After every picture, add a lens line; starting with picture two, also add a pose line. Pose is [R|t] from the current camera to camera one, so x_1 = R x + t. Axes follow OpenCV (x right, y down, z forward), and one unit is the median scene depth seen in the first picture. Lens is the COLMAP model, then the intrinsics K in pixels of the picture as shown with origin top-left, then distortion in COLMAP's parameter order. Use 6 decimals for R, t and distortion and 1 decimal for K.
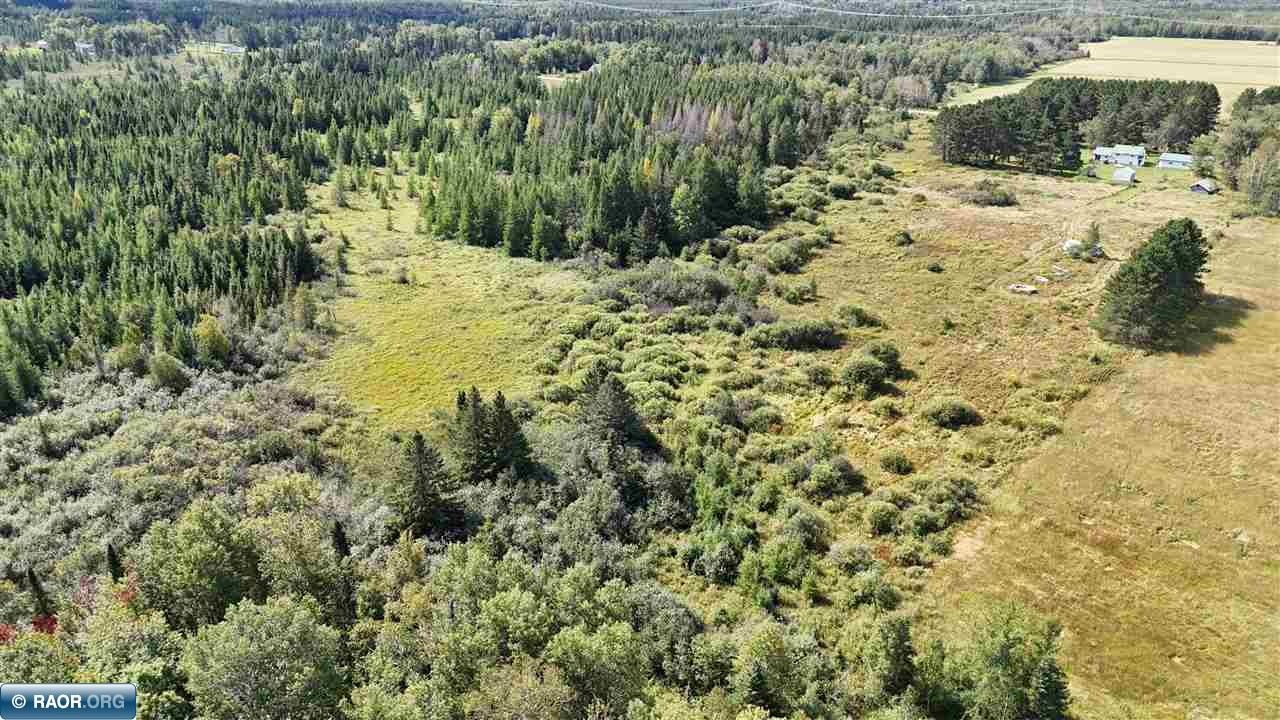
lens RADIAL K [[949.7, 0, 644.0], [0, 949.7, 362.9], [0, 0, 1]] dist [0.071272, -0.054994]
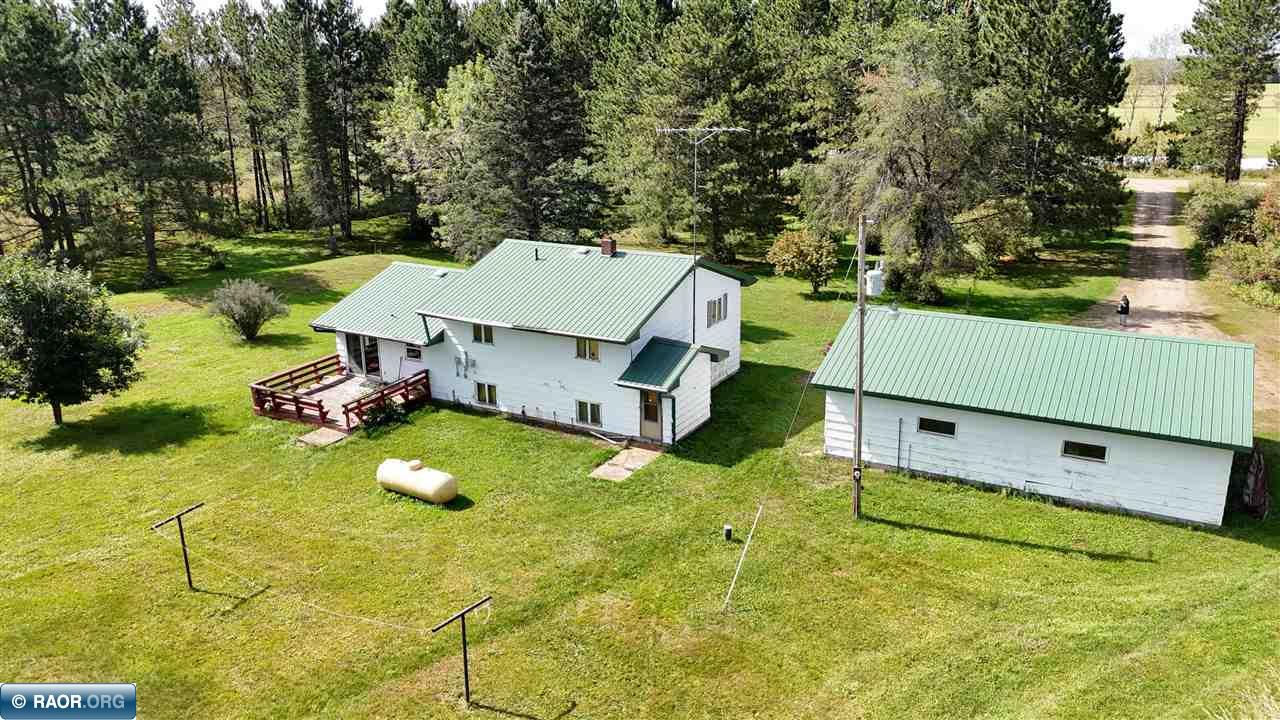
lens RADIAL K [[947.6, 0, 643.9], [0, 947.6, 368.7], [0, 0, 1]] dist [0.095017, -0.091786]
pose [[0.984228, -0.067824, 0.163385, 0.704075], [0.081587, 0.993526, -0.079049, -0.289944], [-0.156966, 0.091133, 0.983390, 1.280799]]
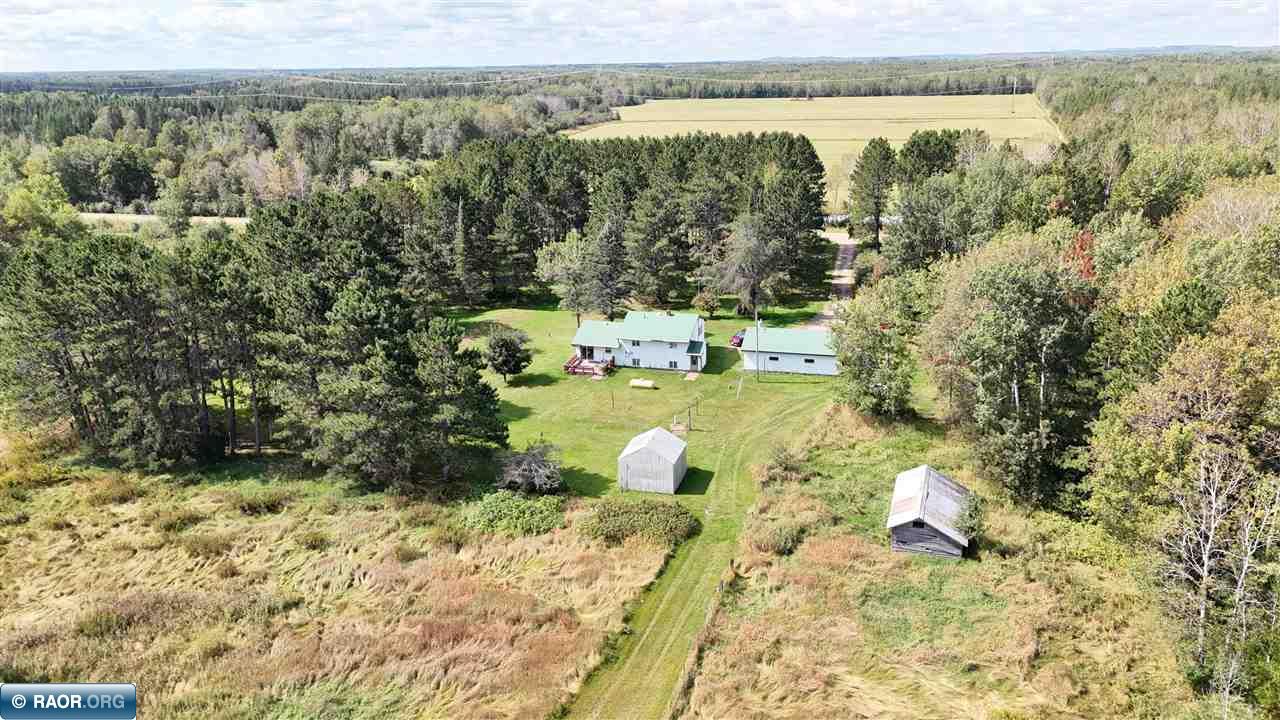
lens RADIAL K [[947.6, 0, 643.9], [0, 947.6, 368.7], [0, 0, 1]] dist [0.095017, -0.091786]
pose [[0.914310, -0.146938, 0.377421, 0.522815], [0.174269, 0.983921, -0.039109, -0.276990], [-0.365606, 0.101530, 0.925216, 0.984375]]
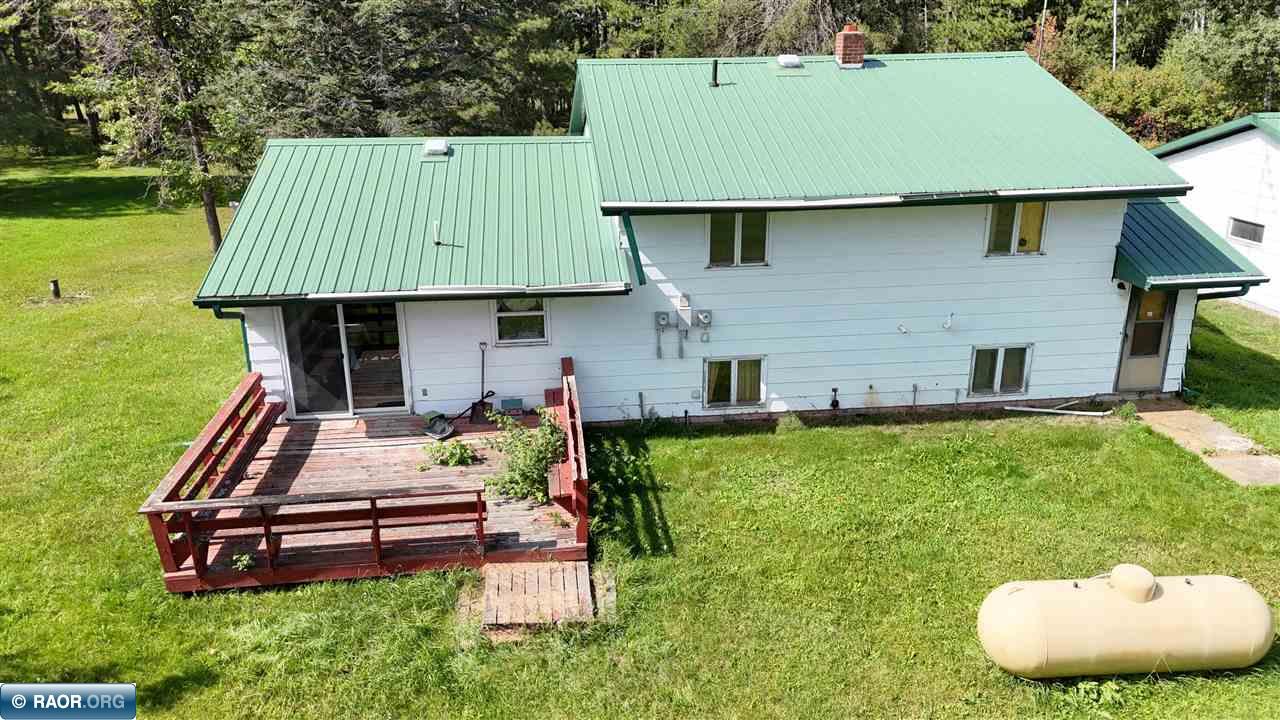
lens RADIAL K [[947.6, 0, 643.9], [0, 947.6, 368.7], [0, 0, 1]] dist [0.095017, -0.091786]
pose [[0.687293, -0.247846, 0.682789, 0.653017], [0.284862, 0.956656, 0.060516, -0.307120], [-0.668193, 0.152908, 0.728105, 1.391506]]
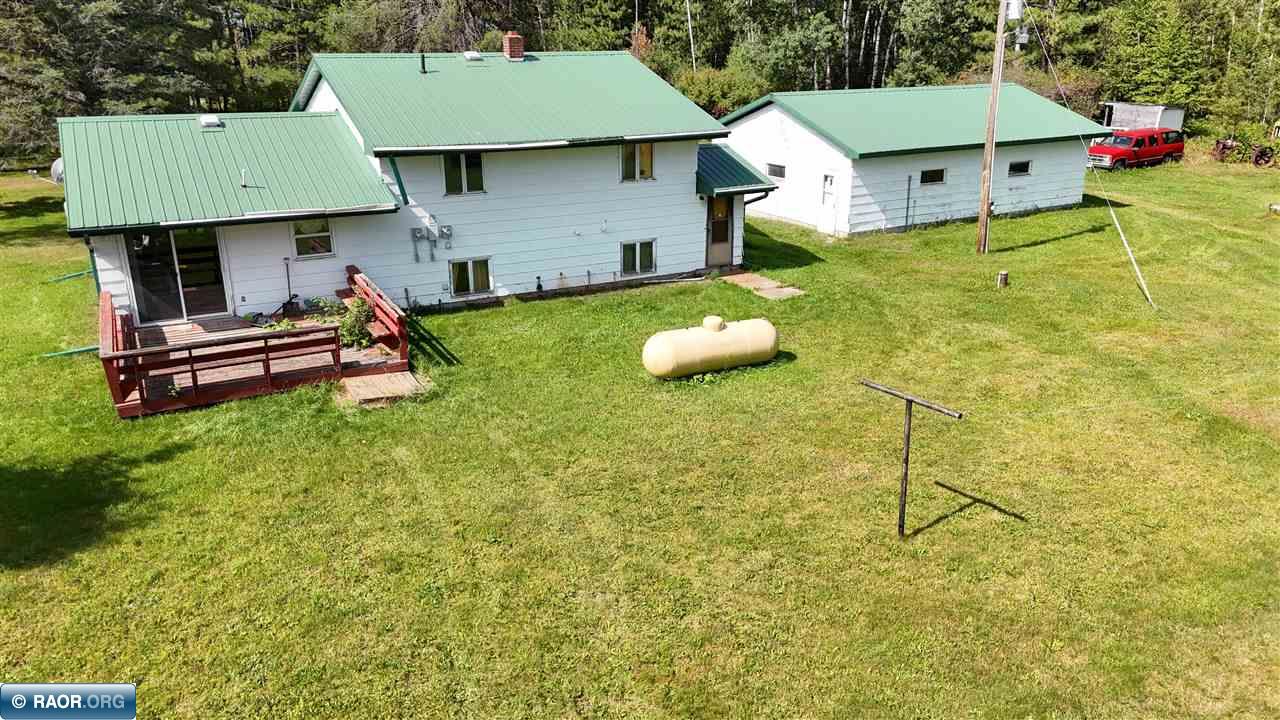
lens RADIAL K [[947.6, 0, 643.9], [0, 947.6, 368.7], [0, 0, 1]] dist [0.095017, -0.091786]
pose [[0.371763, -0.309185, 0.875327, 0.620864], [0.357899, 0.917751, 0.172166, -0.302019], [-0.856563, 0.249274, 0.451843, 1.379192]]
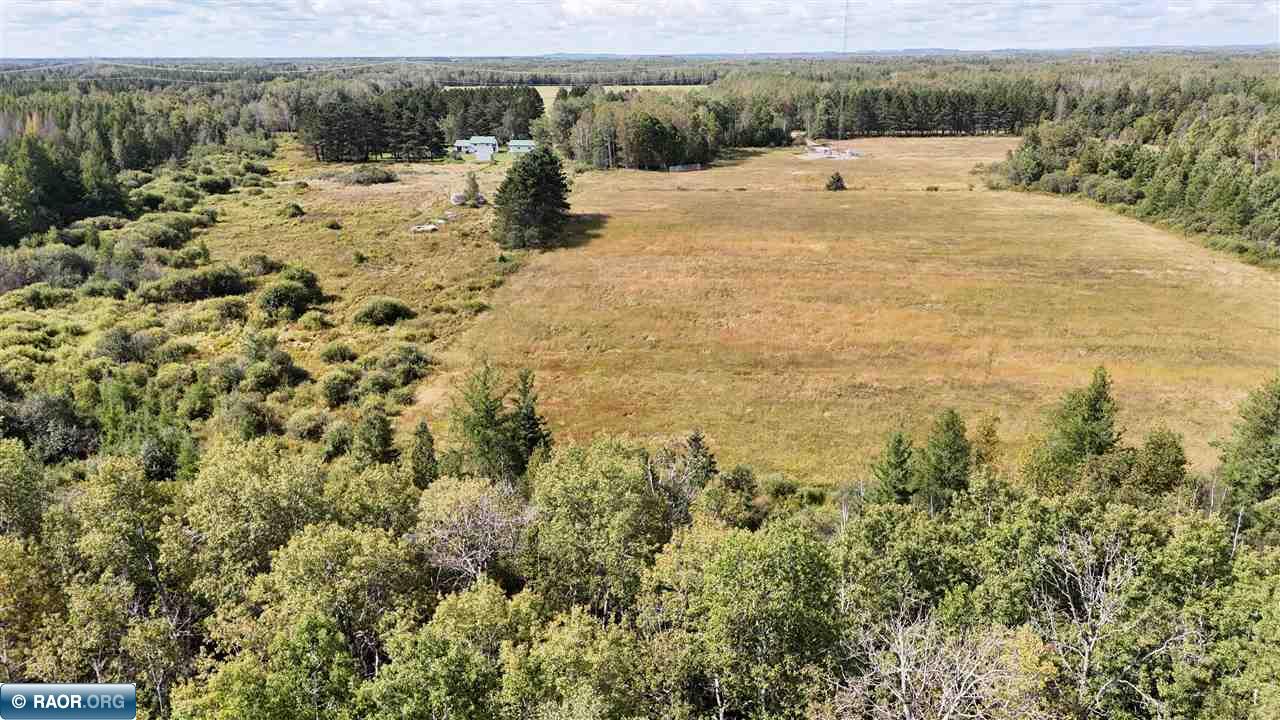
lens RADIAL K [[958.6, 0, 640.0], [0, 958.6, 360.0], [0, 0, 1]] dist [0.045847, -0.004533]
pose [[0.810817, -0.191621, 0.553043, -0.009711], [0.232534, 0.972580, -0.003935, 0.099221], [-0.537125, 0.131792, 0.833143, 0.034654]]
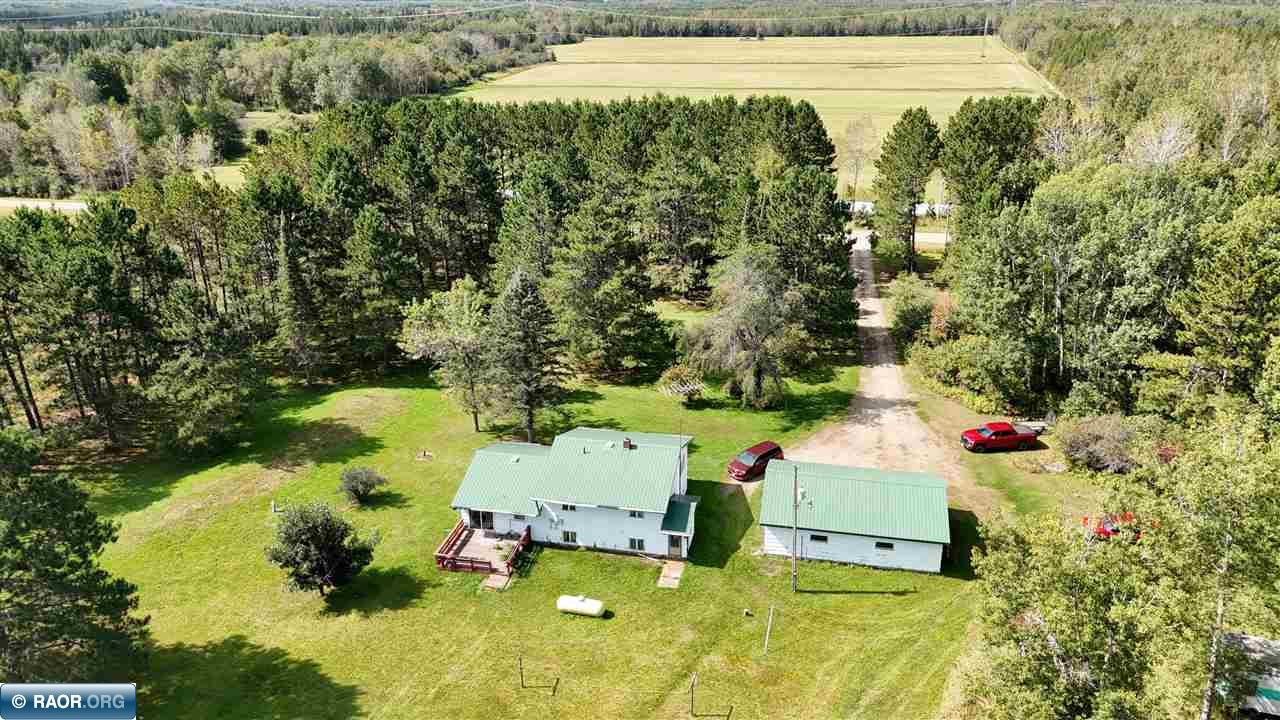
lens RADIAL K [[949.7, 0, 644.0], [0, 949.7, 362.9], [0, 0, 1]] dist [0.071272, -0.054994]
pose [[0.888372, -0.178389, 0.423052, 0.615972], [0.185147, 0.982381, 0.025449, -0.352262], [-0.420139, 0.055719, 0.905748, 1.177567]]
